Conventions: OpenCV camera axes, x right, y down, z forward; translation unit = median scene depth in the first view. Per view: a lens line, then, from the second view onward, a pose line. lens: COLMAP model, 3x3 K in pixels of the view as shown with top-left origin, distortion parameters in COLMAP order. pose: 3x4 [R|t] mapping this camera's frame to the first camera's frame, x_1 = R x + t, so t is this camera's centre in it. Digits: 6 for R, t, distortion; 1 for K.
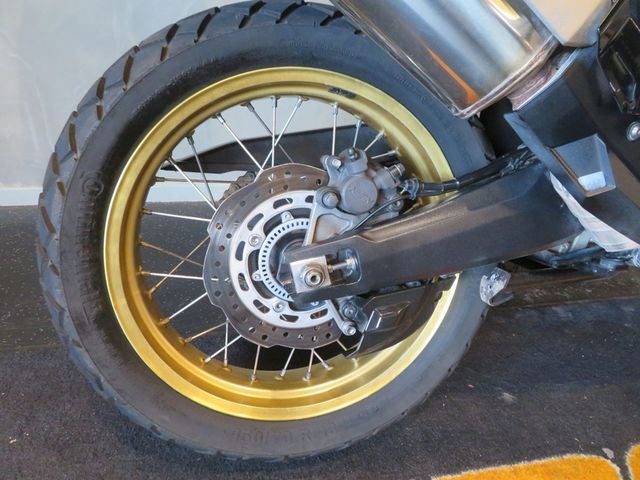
lens RADIAL K [[457.0, 0, 323.3], [0, 457.0, 239.9], [0, 0, 1]] dist [0.003499, -0.009882]
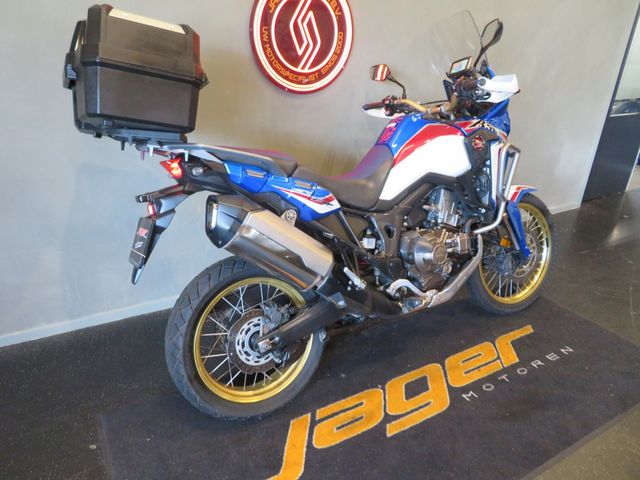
lens RADIAL K [[457.0, 0, 321.5], [0, 457.0, 237.7], [0, 0, 1]] dist [0.003499, -0.009882]
pose [[0.951384, -0.150491, 0.268740, -0.355677], [0.171208, 0.983685, -0.055250, -0.374861], [-0.256041, 0.098575, 0.961627, -1.978838]]
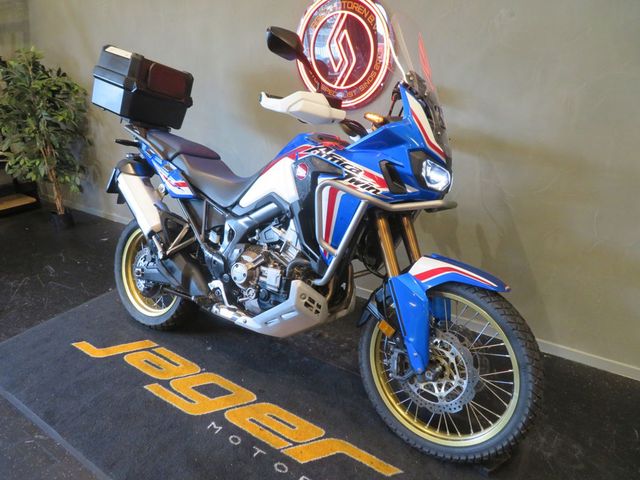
lens RADIAL K [[457.0, 0, 315.8], [0, 457.0, 243.7], [0, 0, 1]] dist [0.003499, -0.009882]
pose [[0.676254, 0.206309, -0.707190, 3.794664], [-0.306290, 0.951817, -0.015218, -0.595626], [0.669975, 0.226896, 0.706860, -0.967188]]
